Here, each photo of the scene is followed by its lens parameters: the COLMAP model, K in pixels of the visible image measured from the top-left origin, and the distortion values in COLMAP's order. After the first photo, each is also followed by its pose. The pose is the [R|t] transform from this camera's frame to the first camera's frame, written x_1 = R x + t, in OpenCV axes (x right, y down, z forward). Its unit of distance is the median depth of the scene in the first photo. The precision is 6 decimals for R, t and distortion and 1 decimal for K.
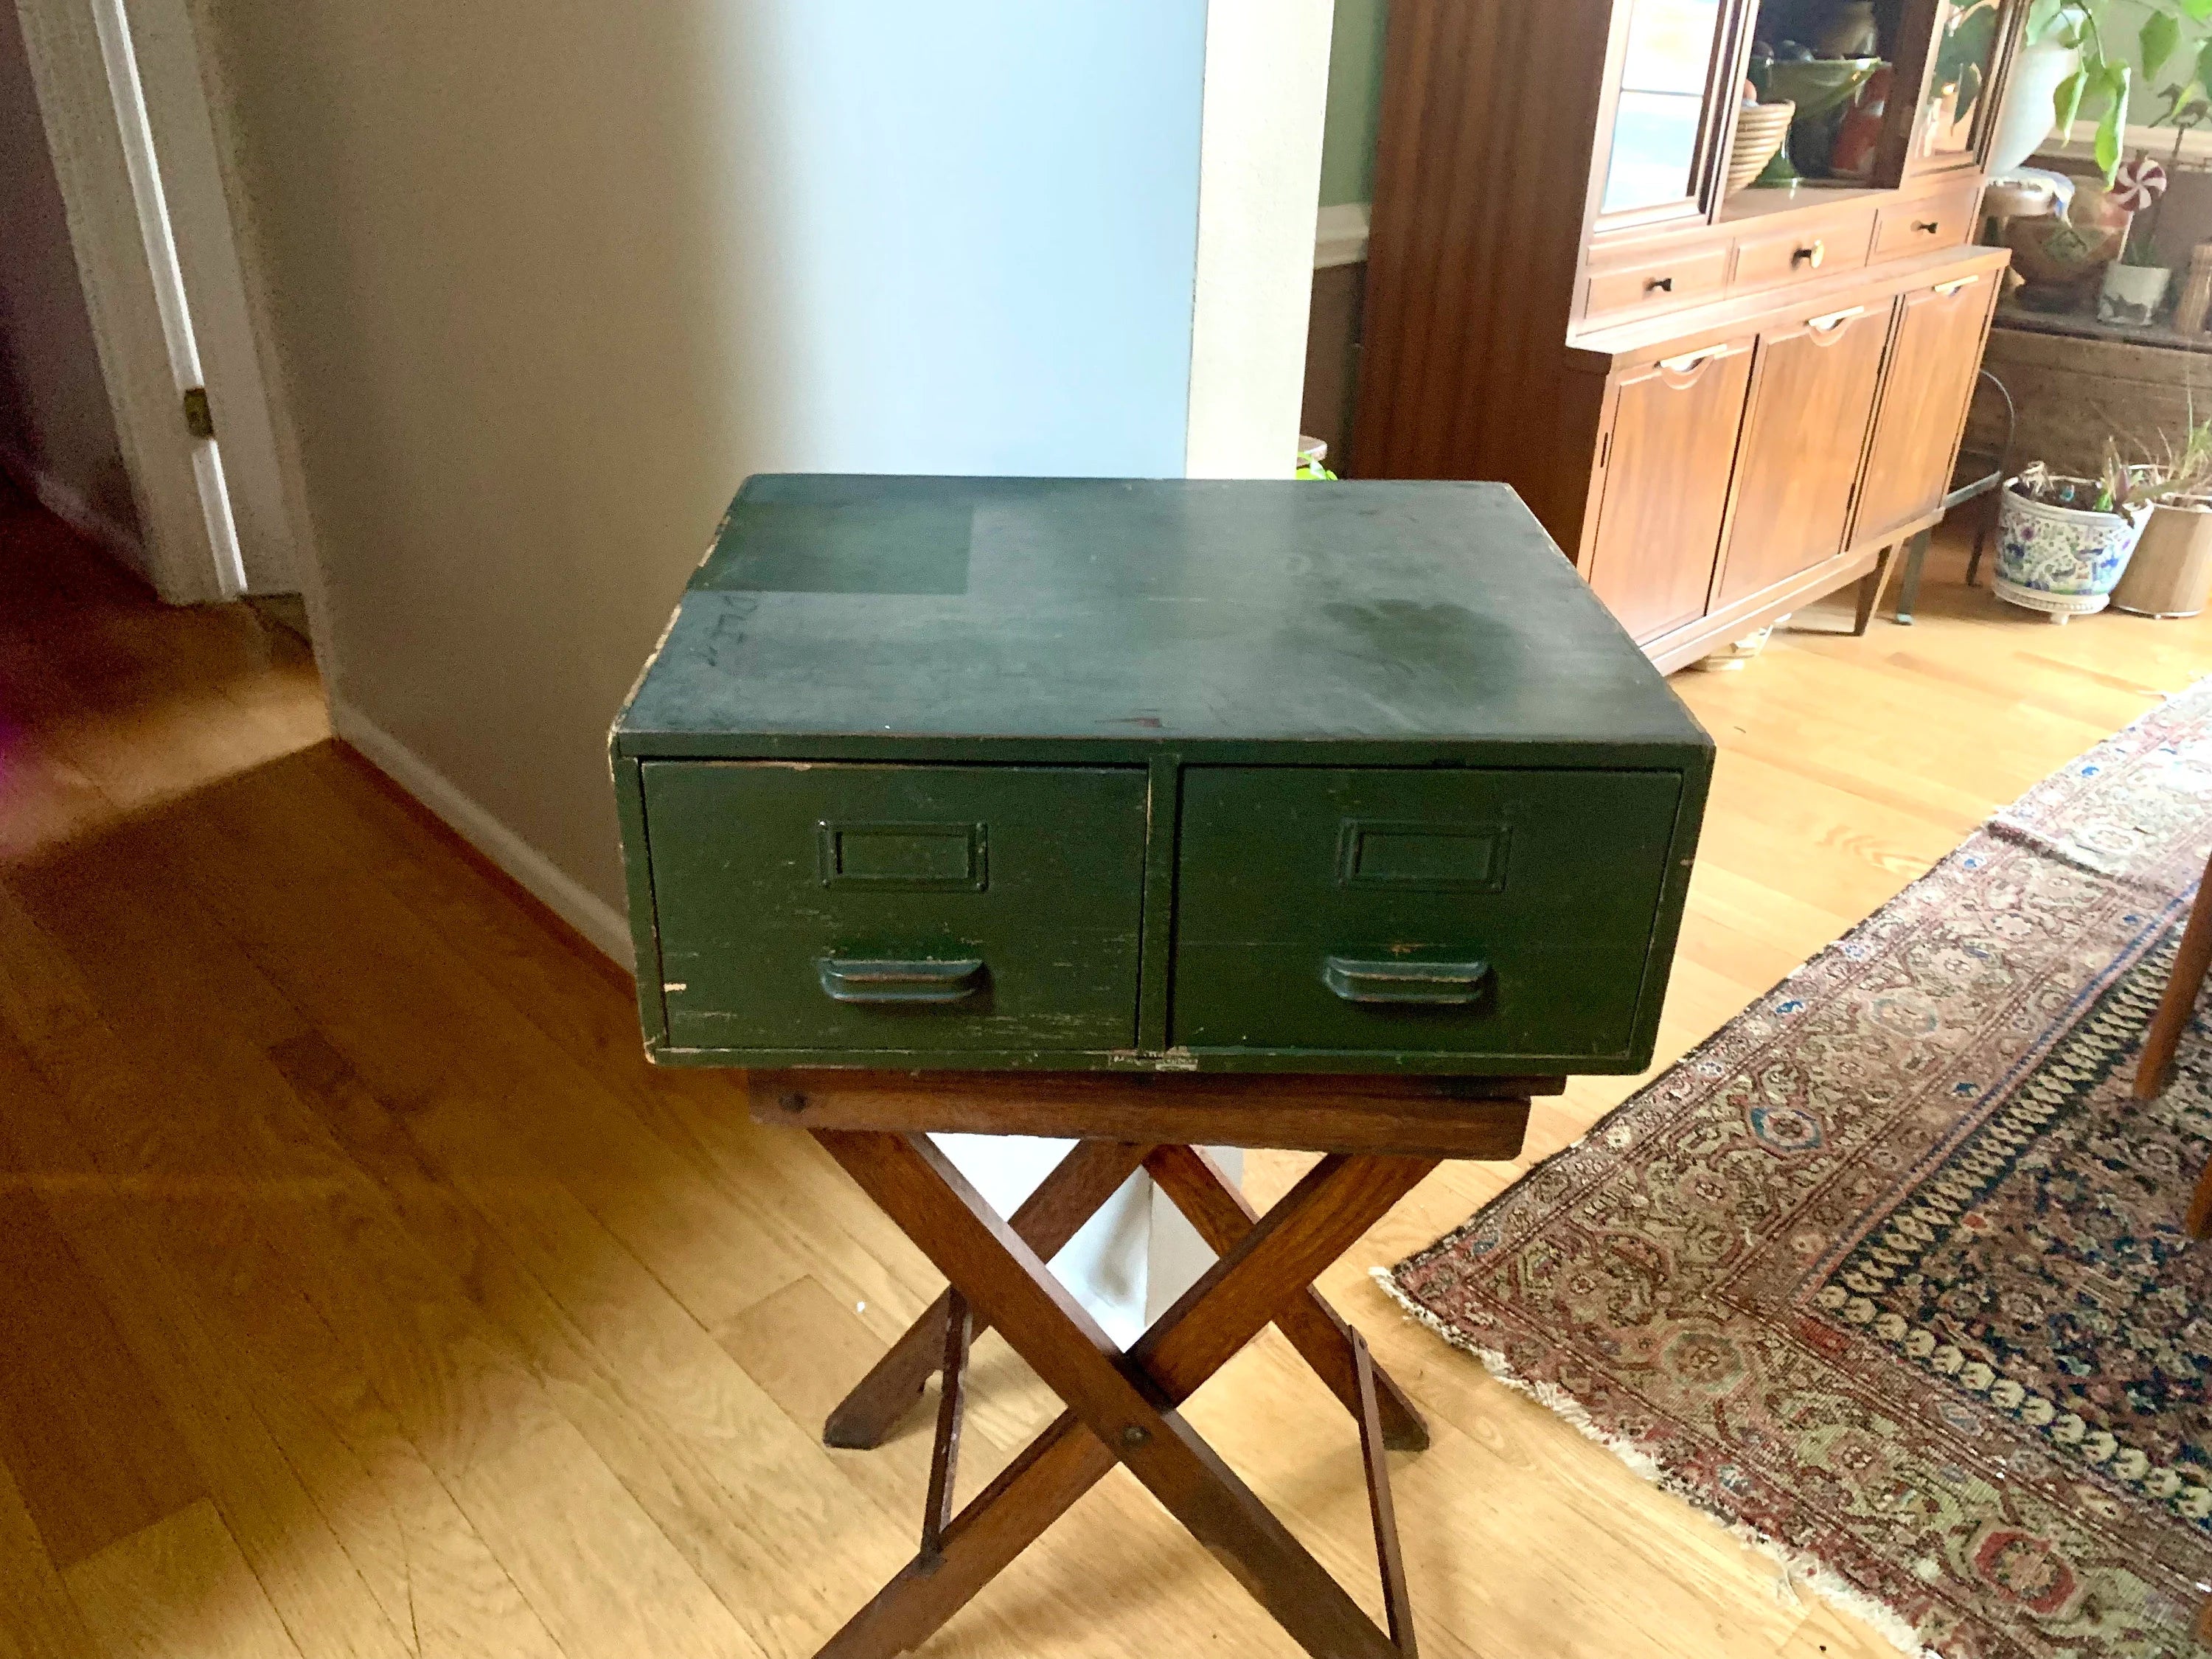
lens RADIAL K [[1716.7, 0, 1087.4], [0, 1716.7, 825.8], [0, 0, 1]] dist [0.000796, 0.000089]
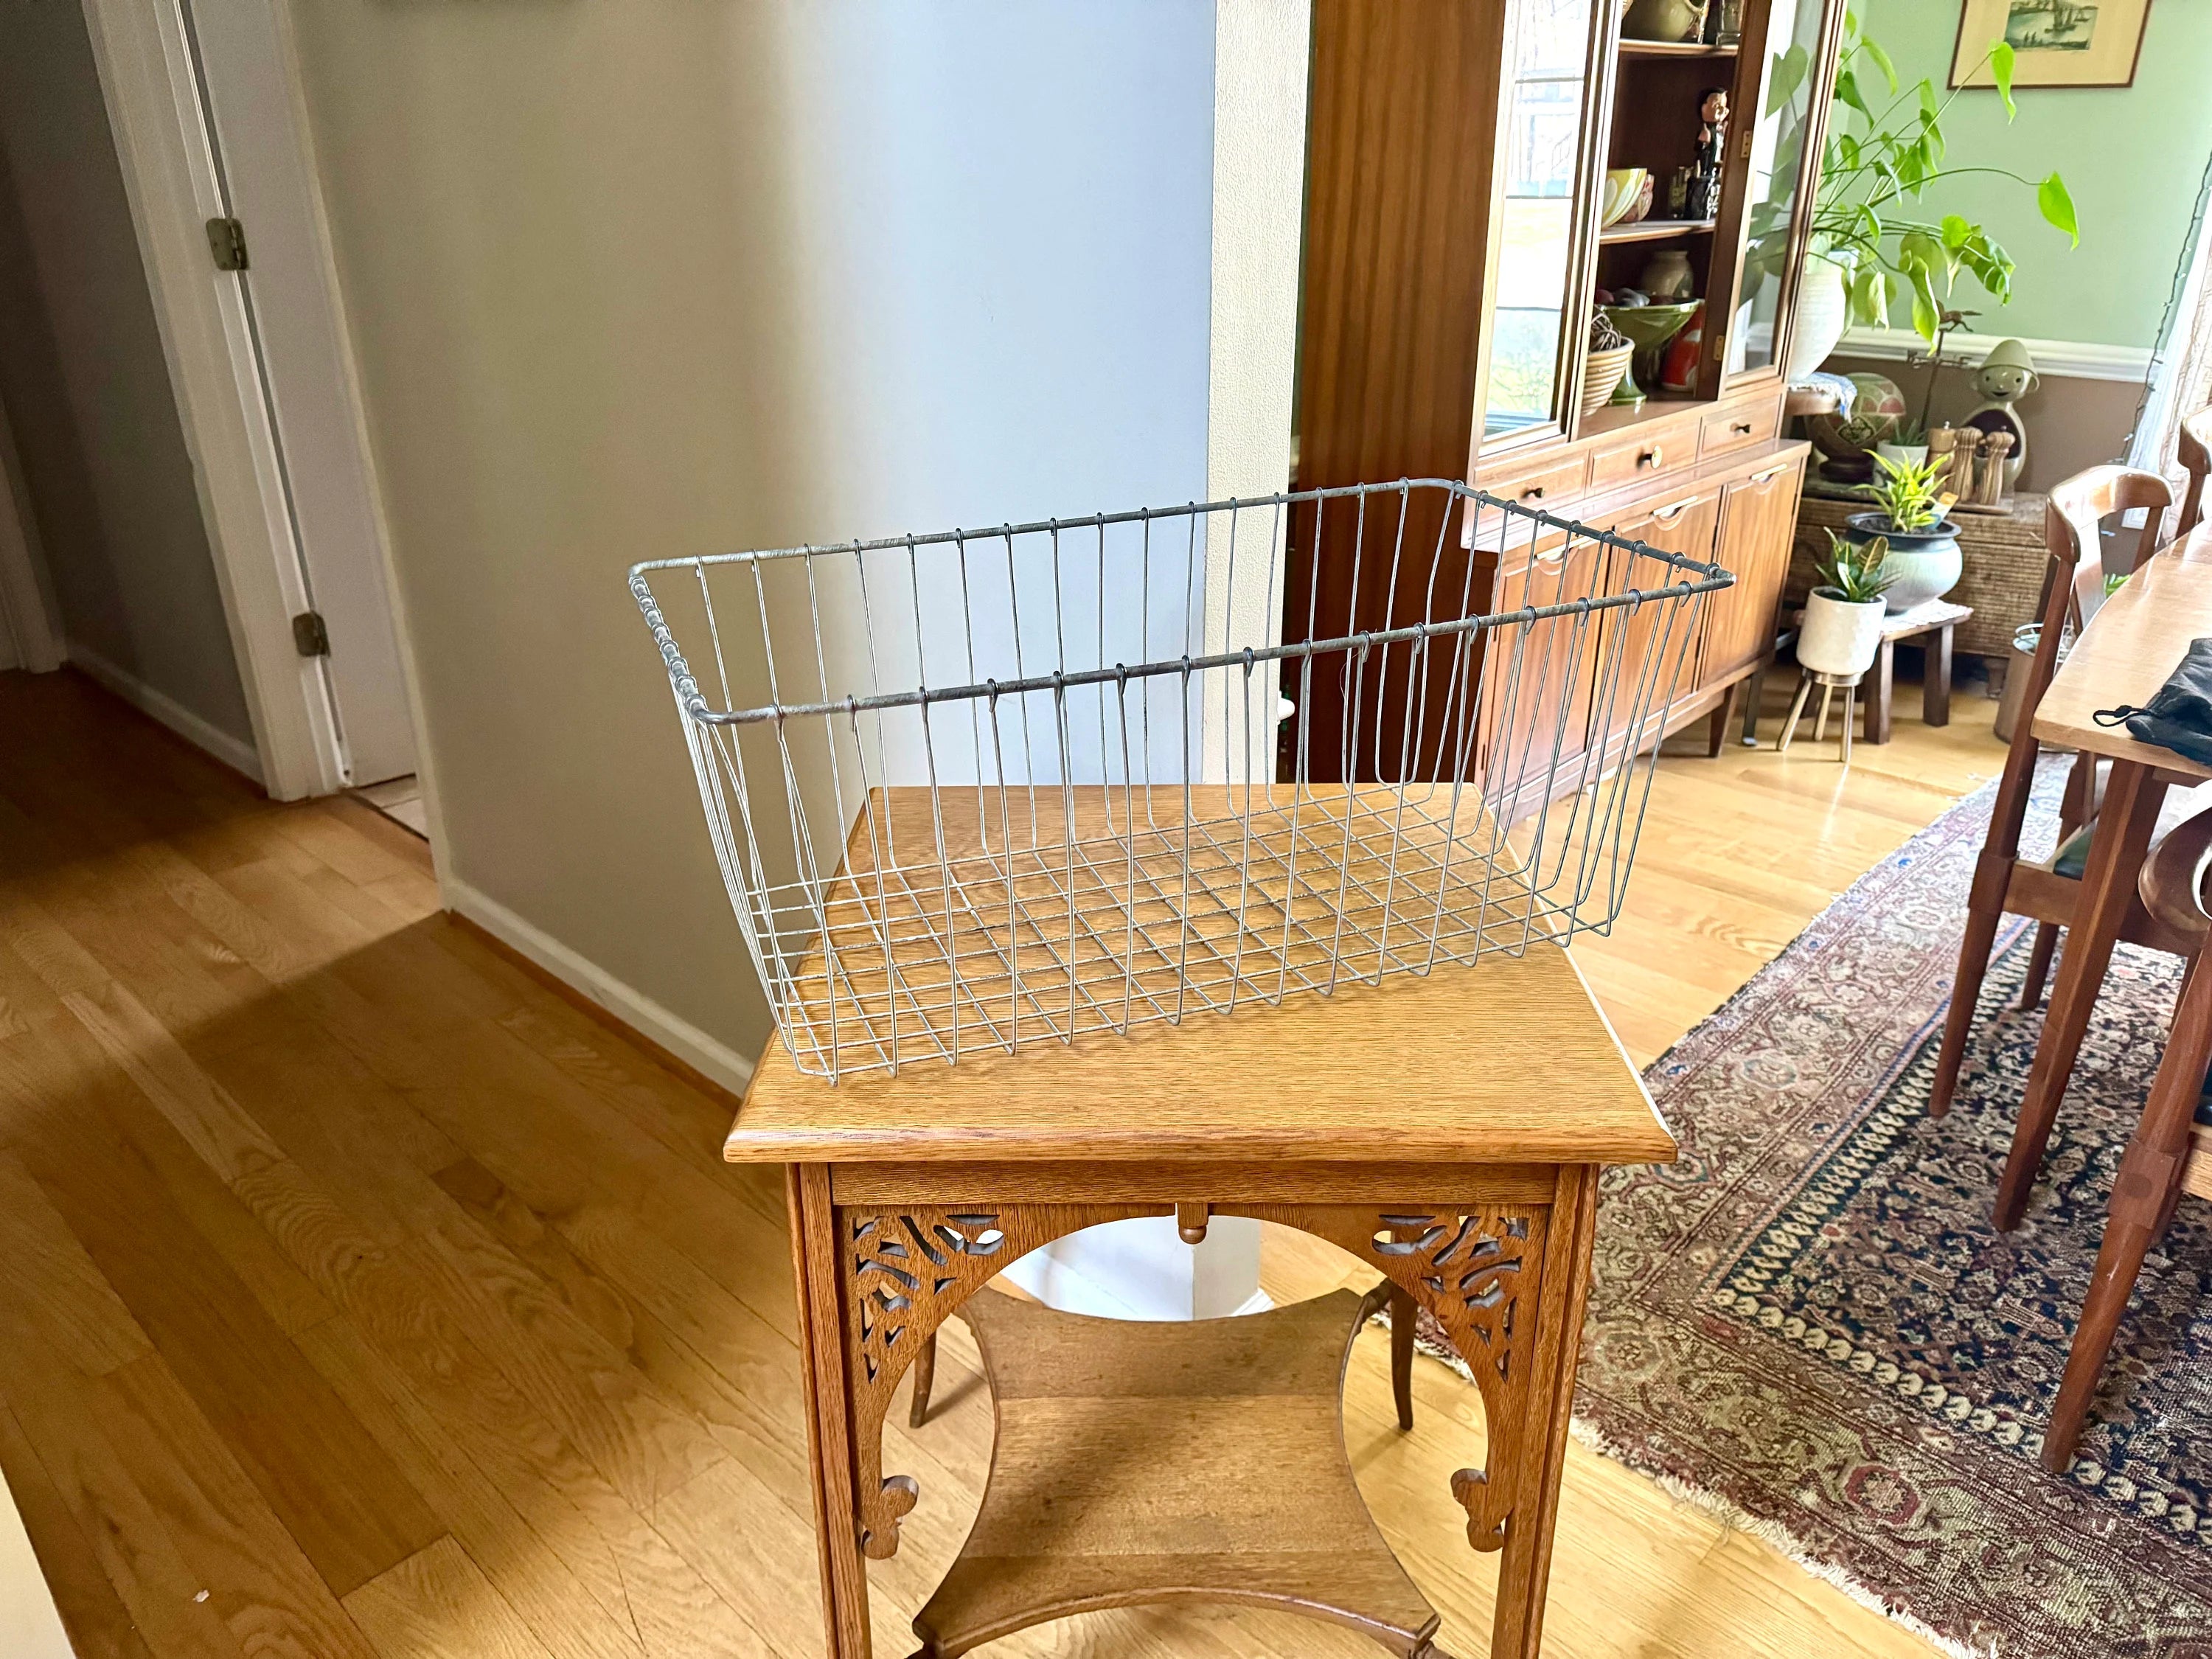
lens RADIAL K [[1596.8, 0, 1108.3], [0, 1596.8, 843.8], [0, 0, 1]] dist [-0.005014, -0.000762]
pose [[0.997511, -0.048295, 0.051367, -0.057784], [0.051343, 0.996891, -0.059763, -0.010098], [-0.048321, 0.062251, 0.996890, -0.155906]]
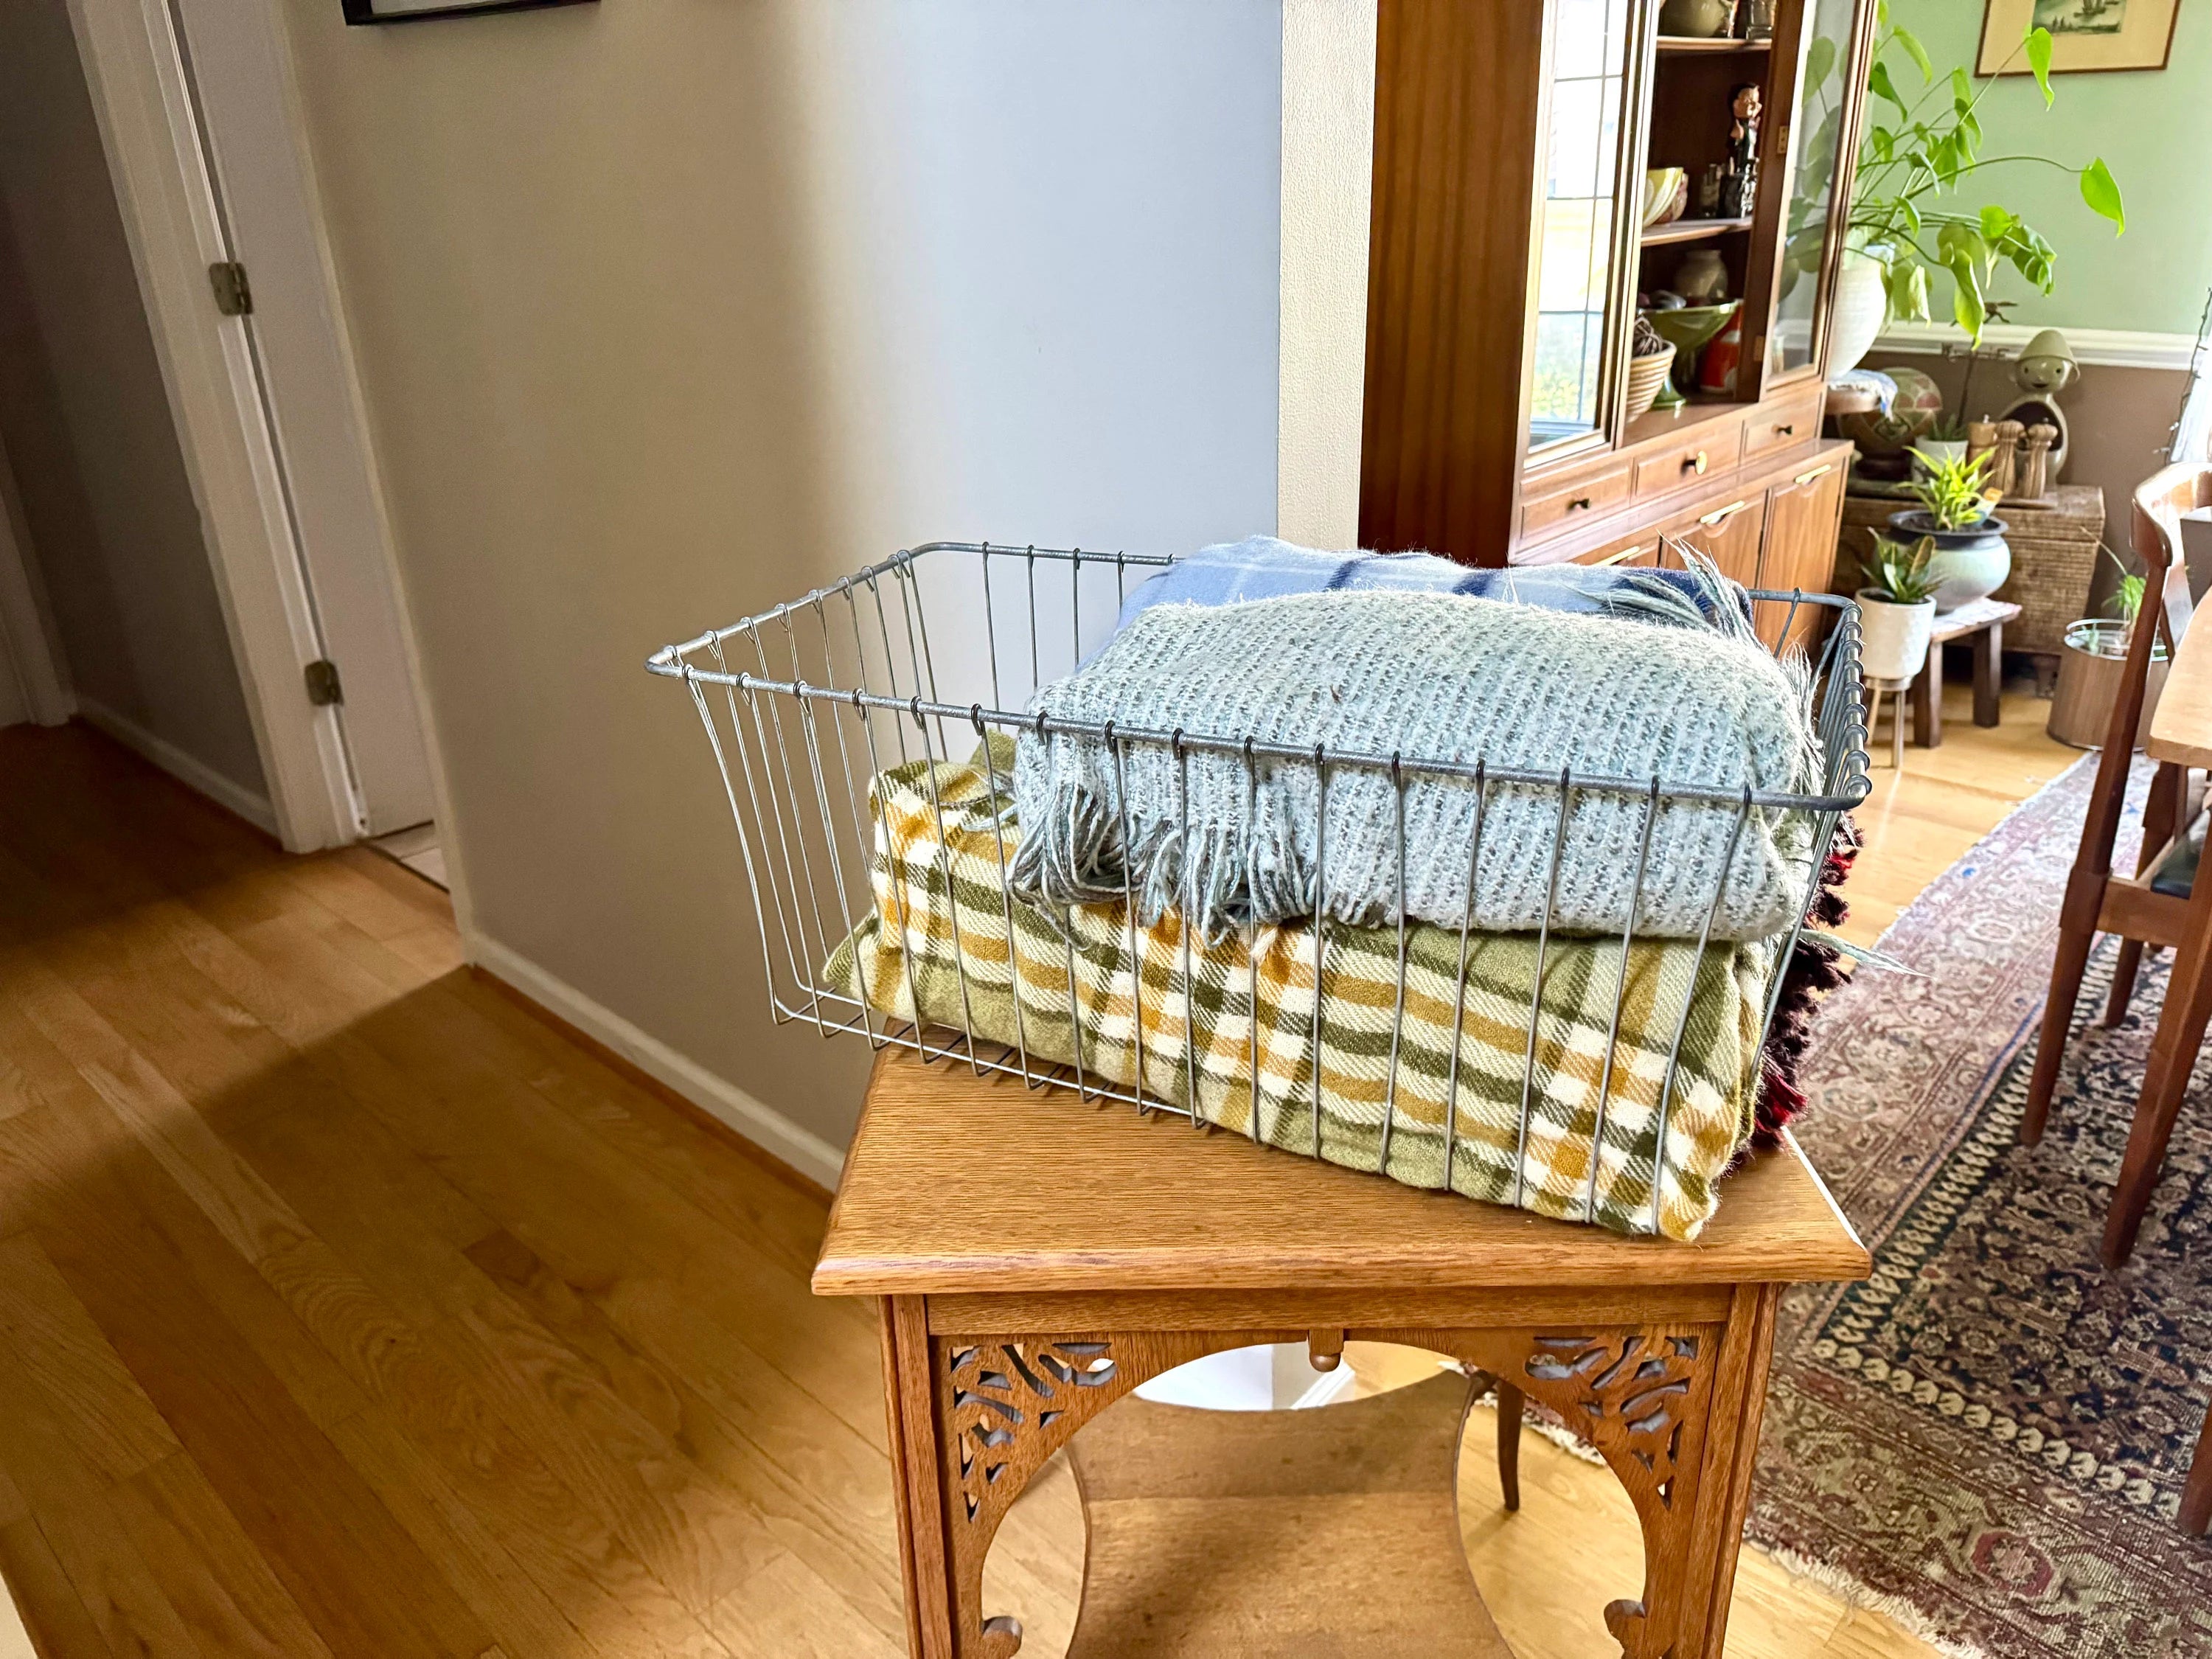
lens RADIAL K [[1599.2, 0, 1102.6], [0, 1599.2, 834.2], [0, 0, 1]] dist [-0.009175, 0.000233]
pose [[0.996218, -0.074978, 0.043916, -0.084320], [0.078012, 0.994348, -0.072020, -0.038970], [-0.038268, 0.075174, 0.996436, -0.108846]]
